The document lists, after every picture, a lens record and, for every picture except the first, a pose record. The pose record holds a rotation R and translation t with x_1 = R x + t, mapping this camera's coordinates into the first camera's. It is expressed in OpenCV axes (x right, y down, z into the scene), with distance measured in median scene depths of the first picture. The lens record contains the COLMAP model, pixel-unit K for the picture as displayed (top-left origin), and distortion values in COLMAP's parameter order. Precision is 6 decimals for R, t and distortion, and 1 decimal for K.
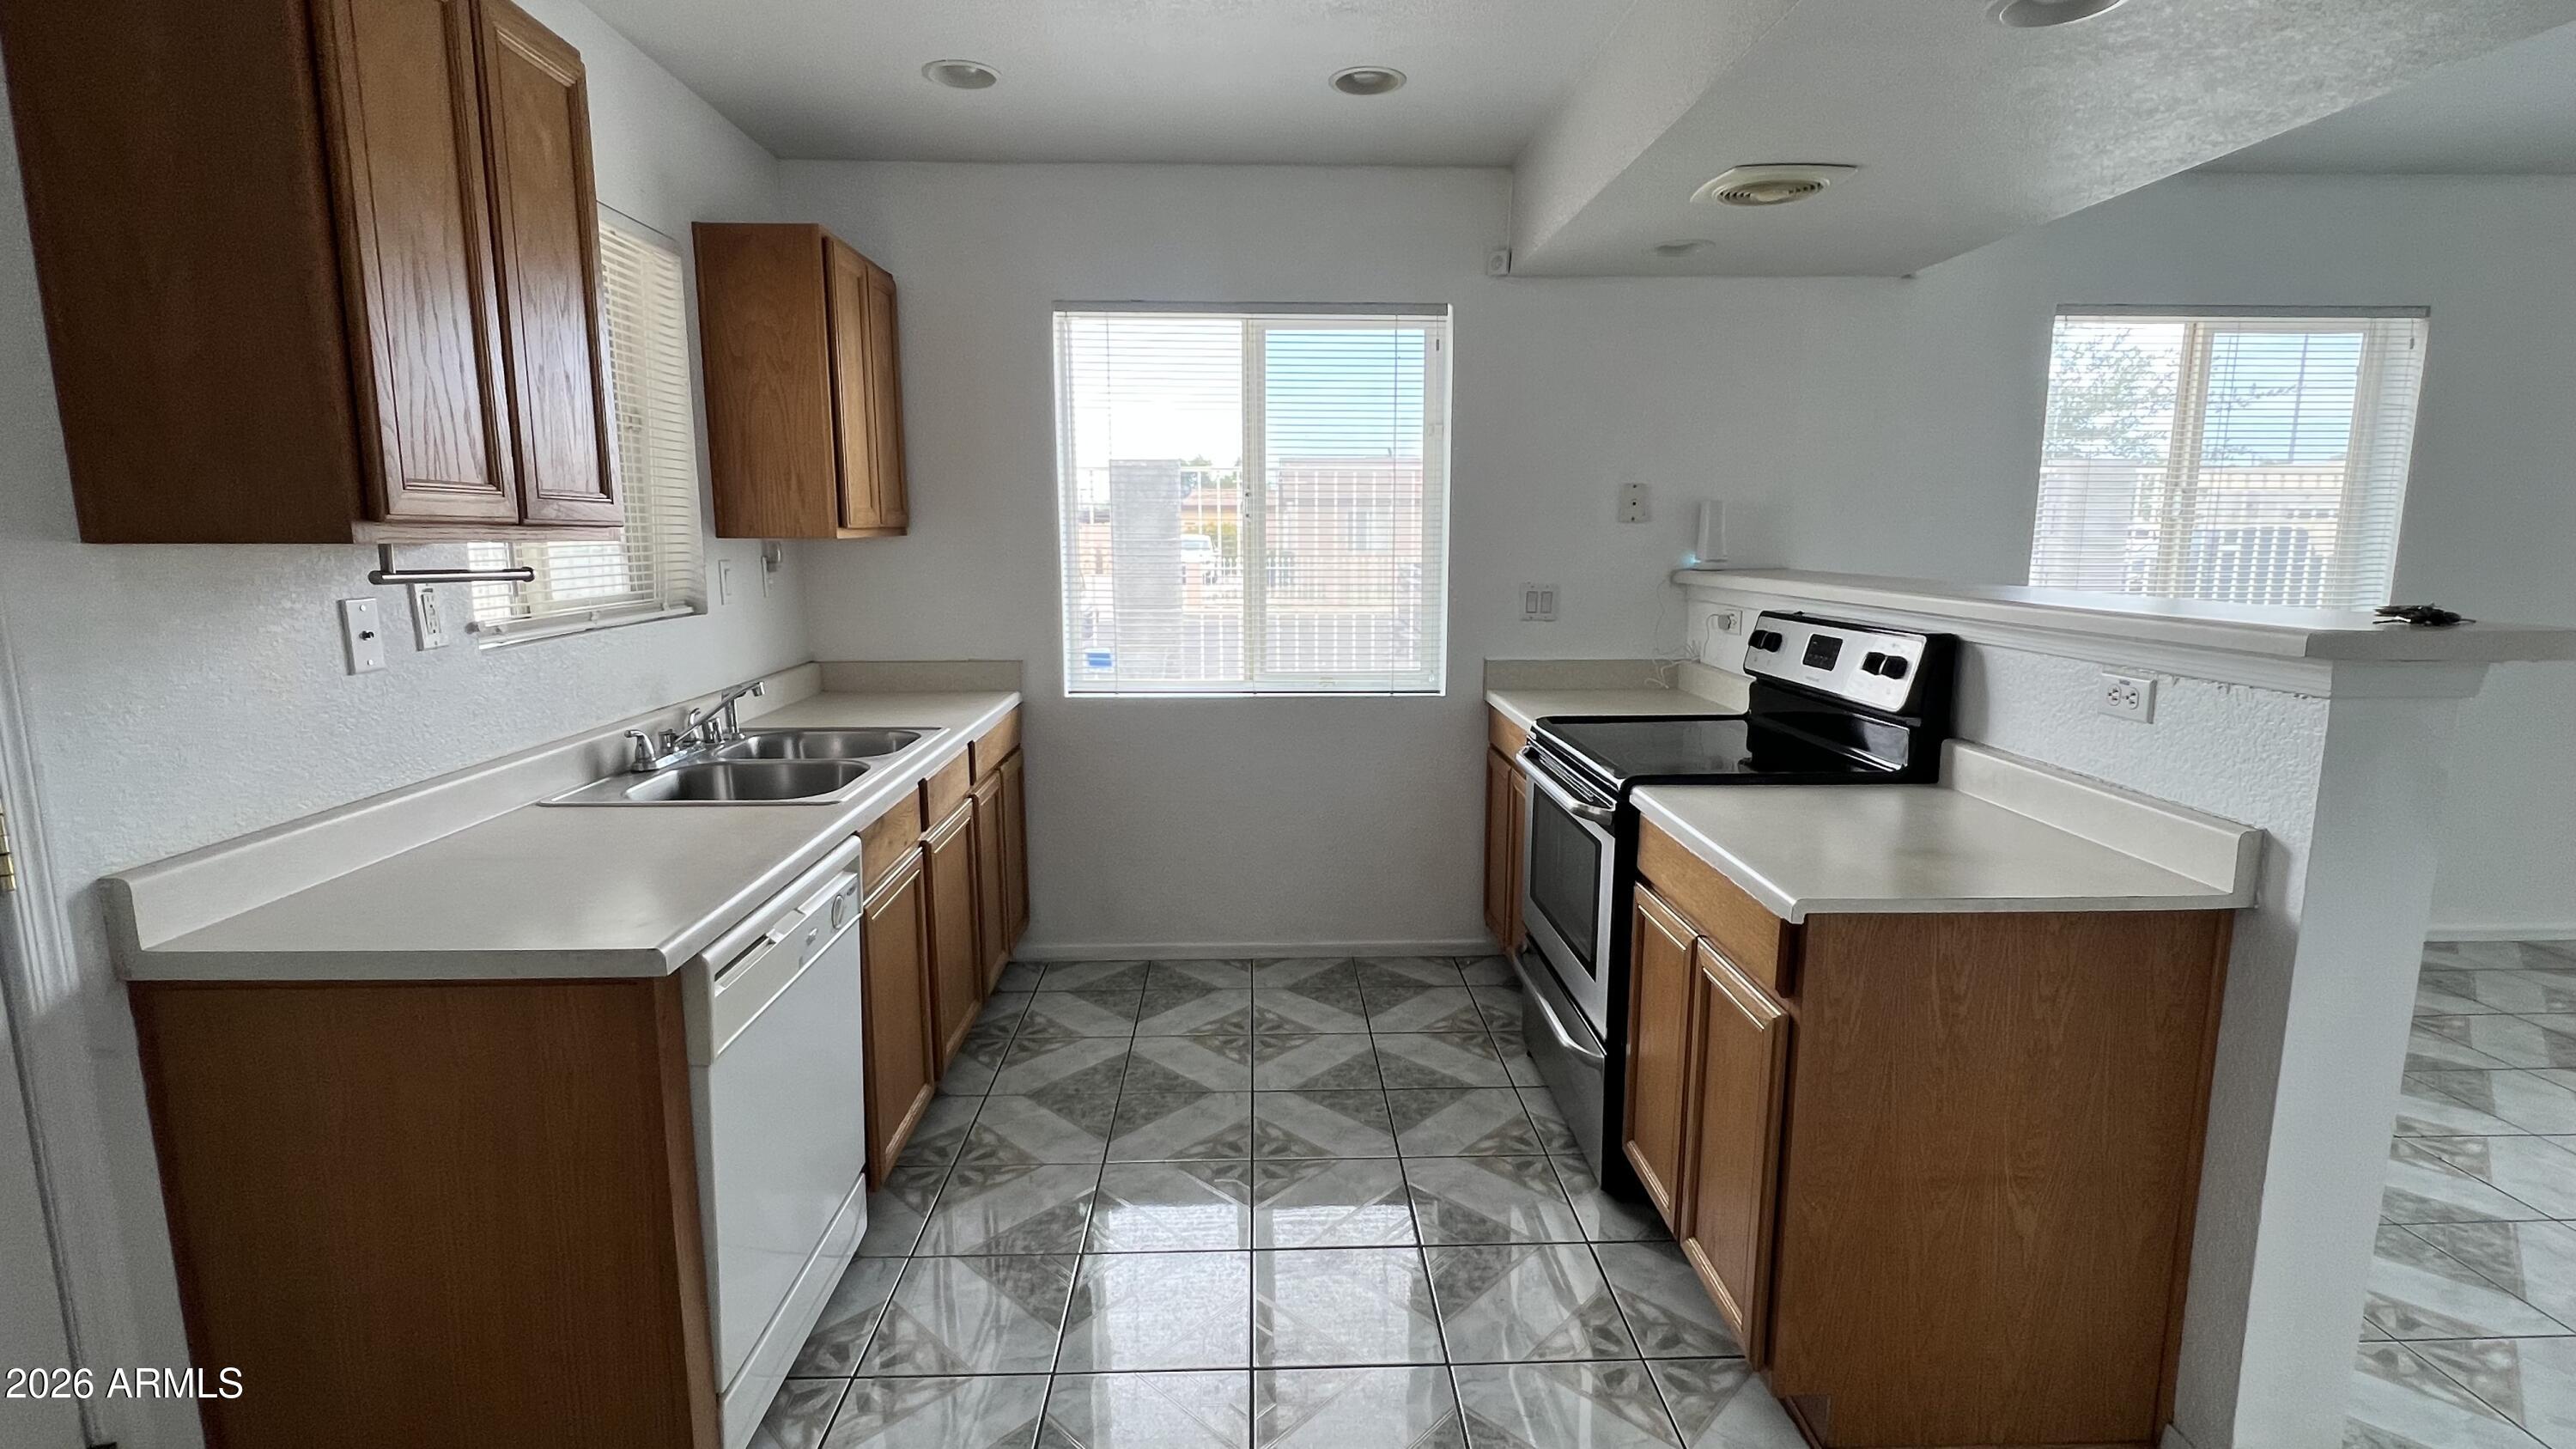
lens RADIAL K [[1175.1, 0, 1297.0], [0, 1175.1, 720.4], [0, 0, 1]] dist [-0.000878, 0.000826]
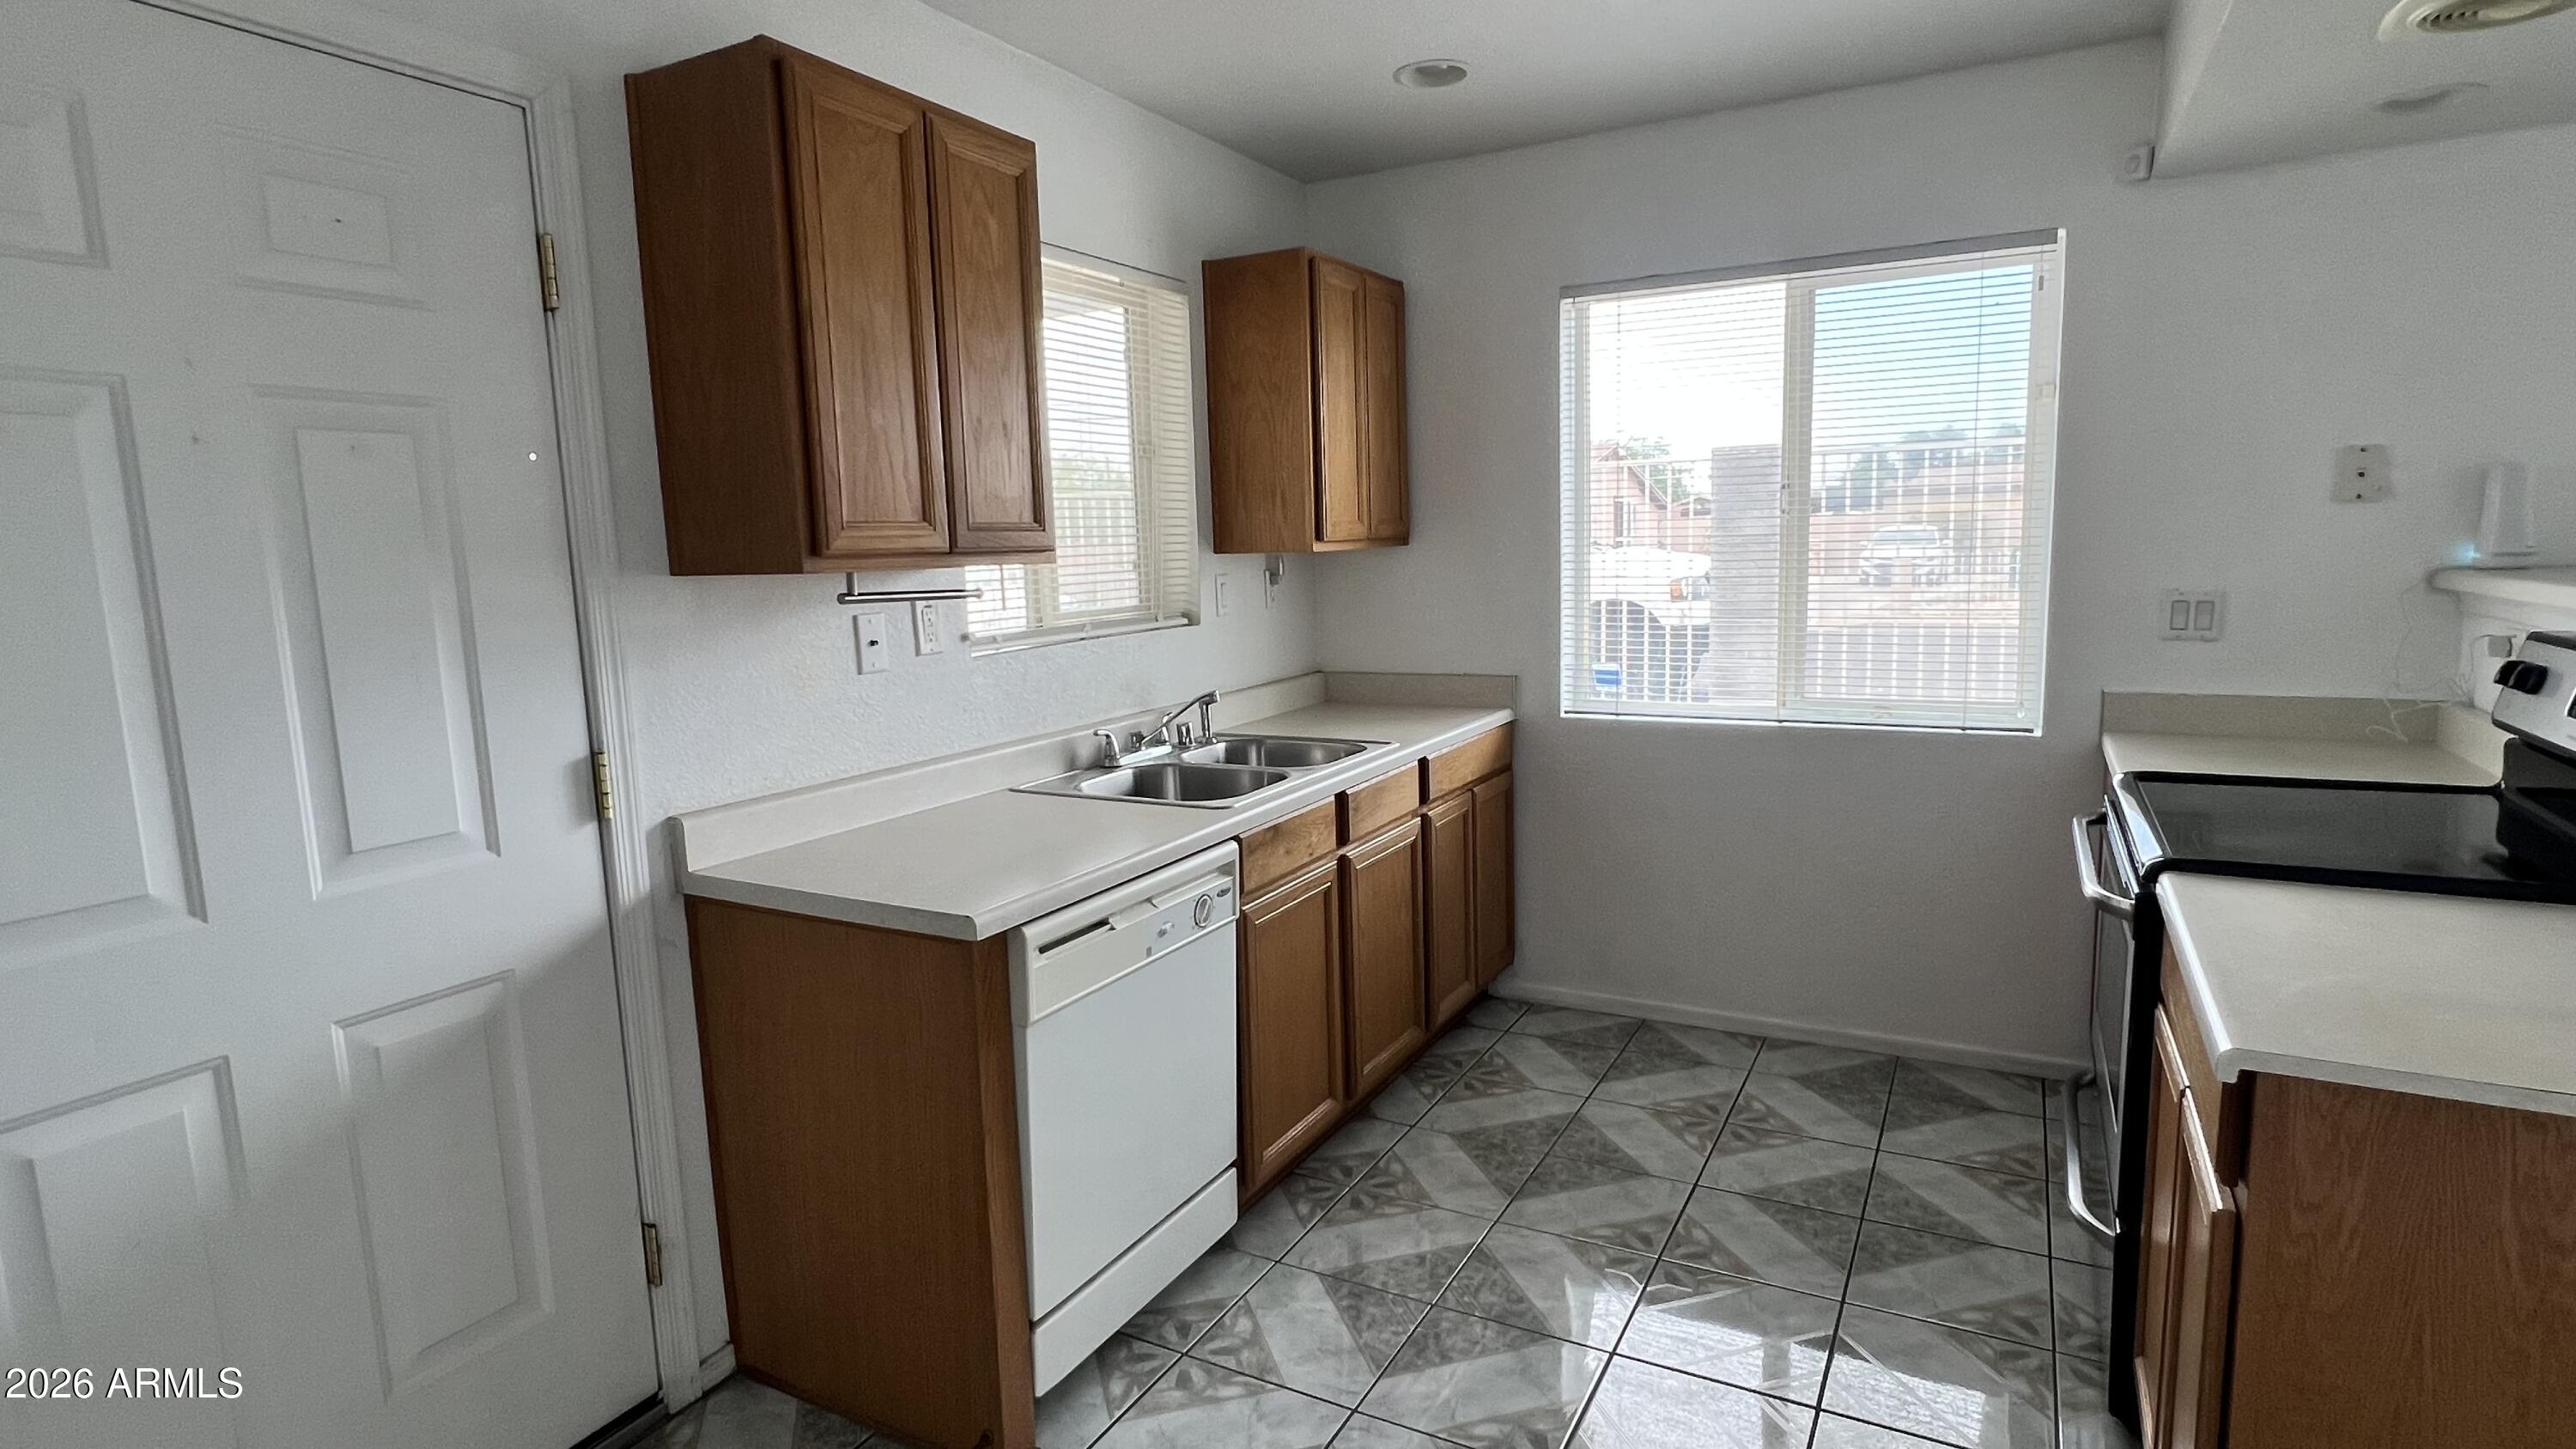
lens RADIAL K [[1312.6, 0, 1299.9], [0, 1312.6, 725.9], [0, 0, 1]] dist [0.002378, 0.000544]
pose [[0.860492, 0.046470, -0.507340, 0.187920], [-0.051707, 0.998655, 0.003774, -0.008082], [0.506833, 0.022985, 0.861738, 0.017779]]
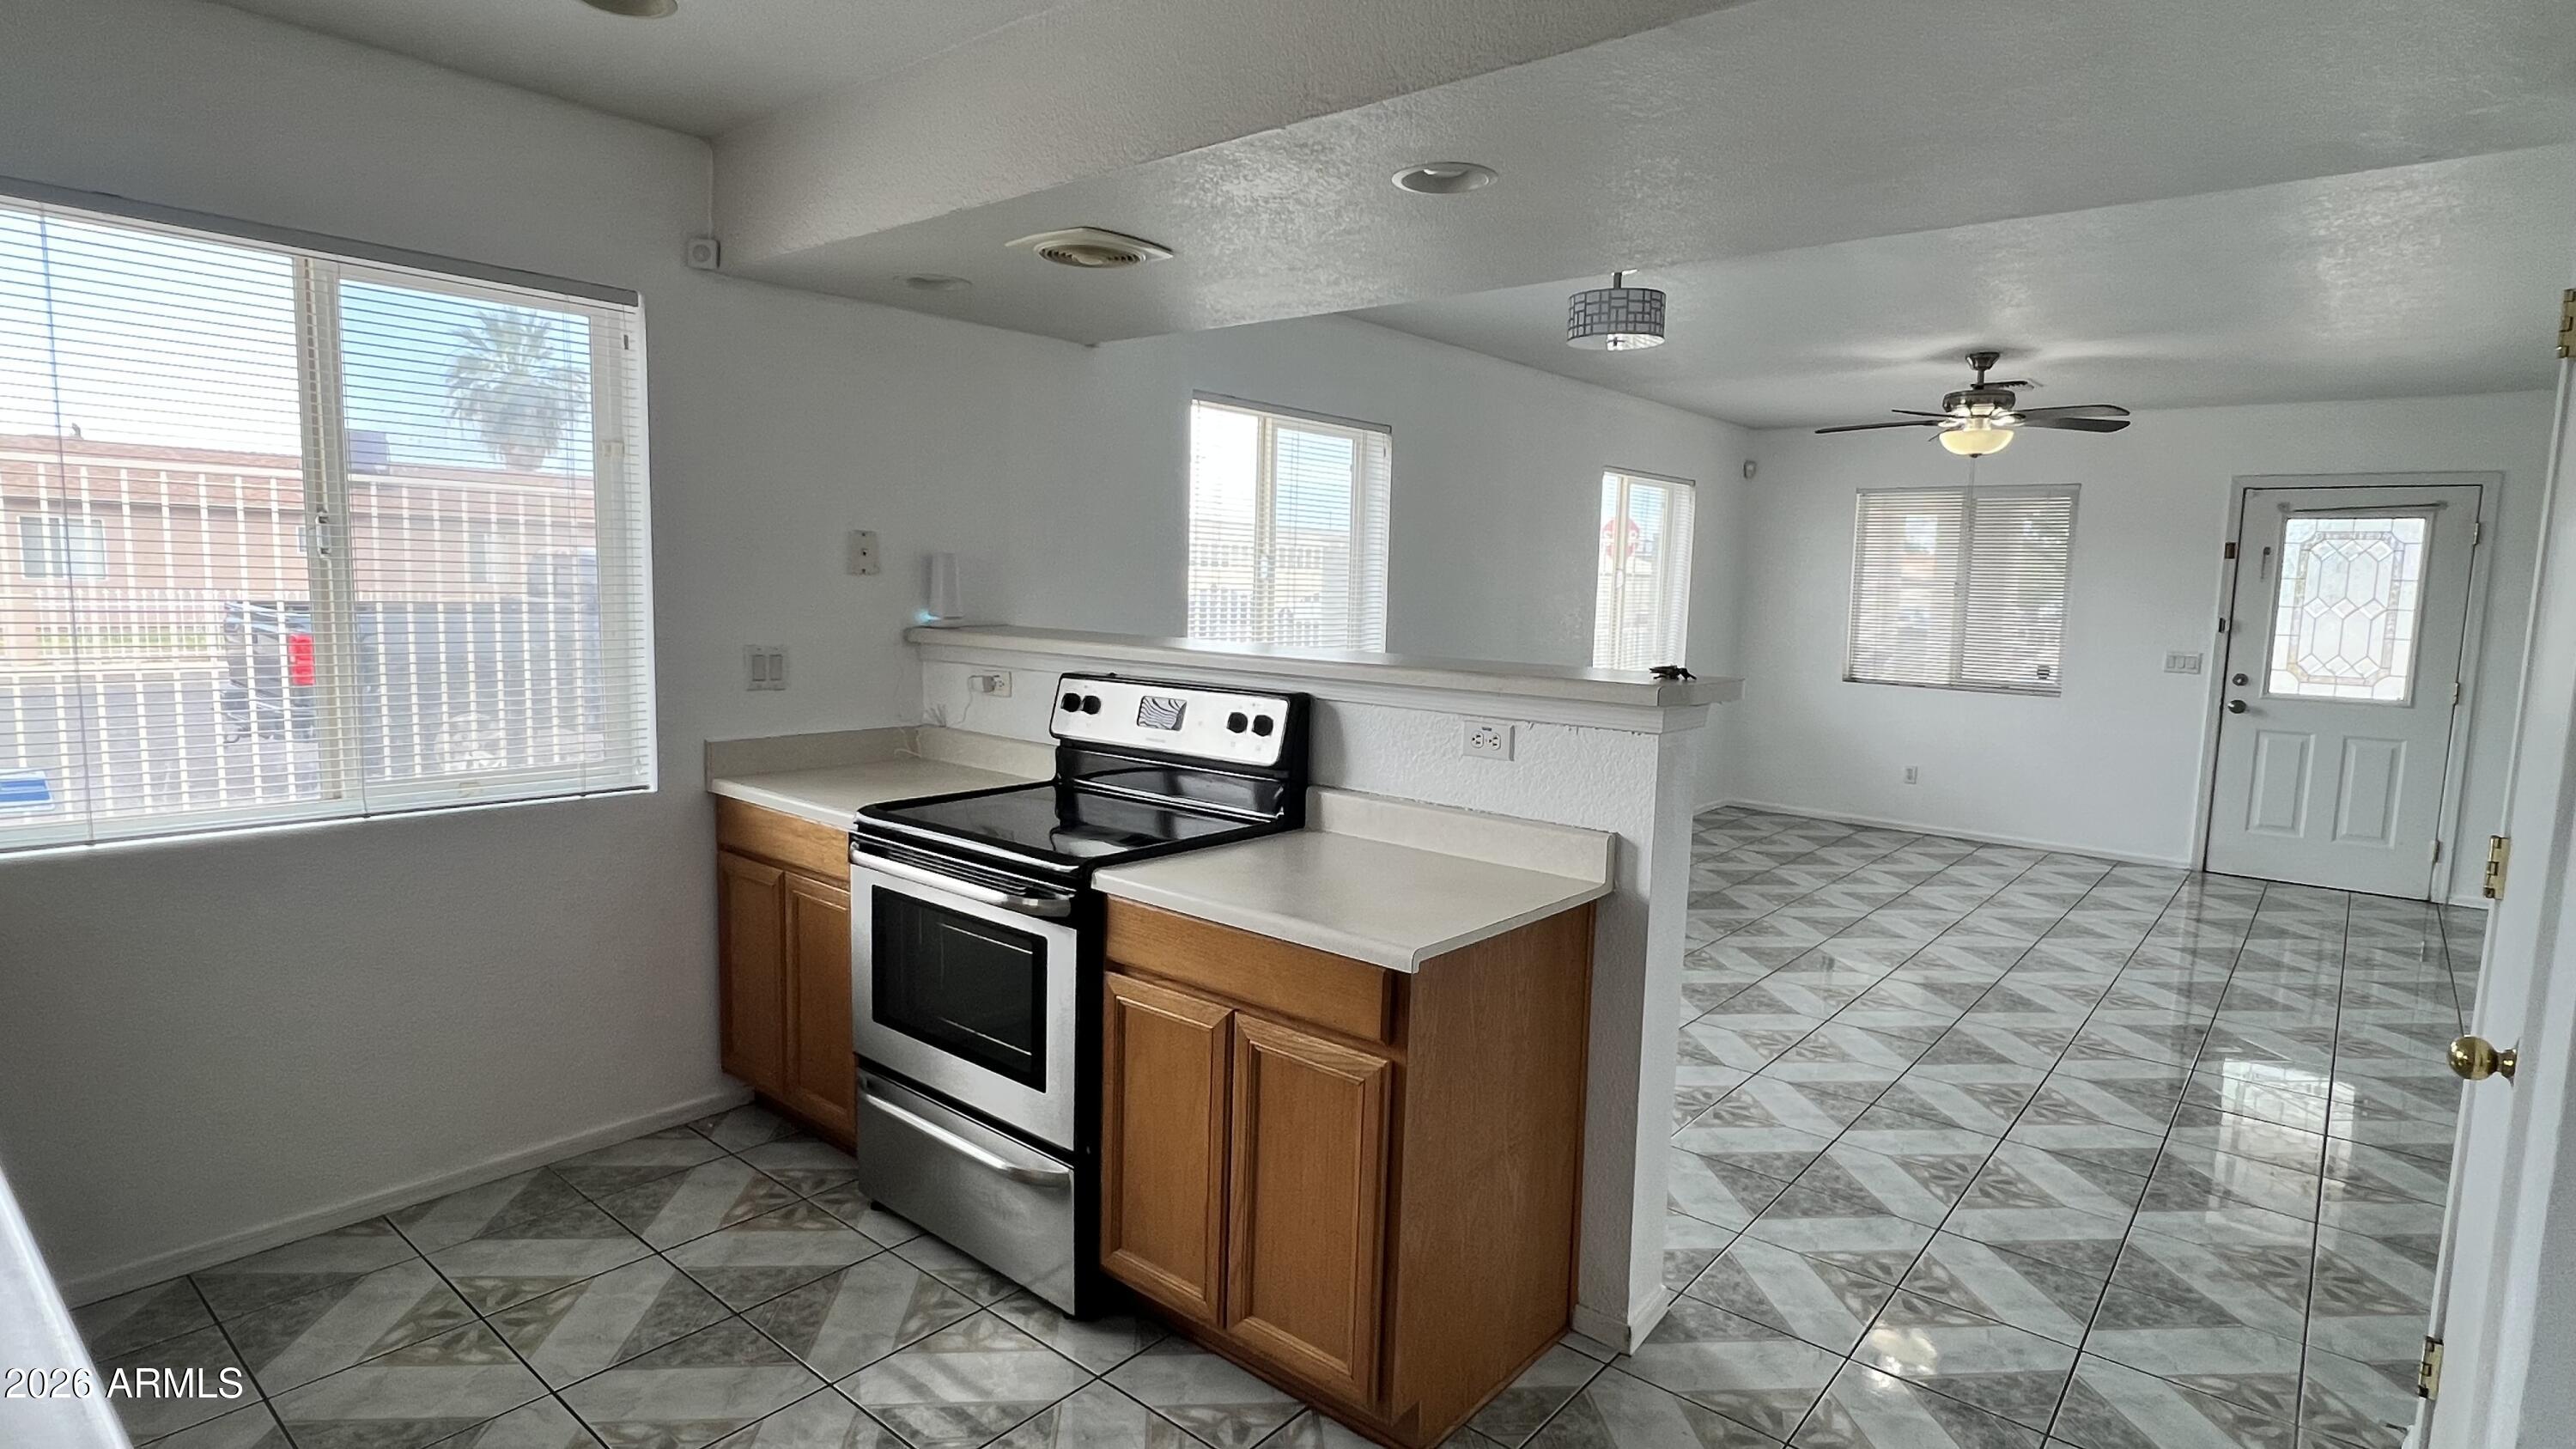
lens RADIAL K [[1301.3, 0, 1288.0], [0, 1301.3, 724.5], [0, 0, 1]] dist [-0.005251, 0.000210]
pose [[0.669958, -0.063904, 0.739644, -0.292797], [0.090744, 0.995867, 0.003847, -0.039639], [-0.736833, 0.064541, 0.672988, 0.146179]]
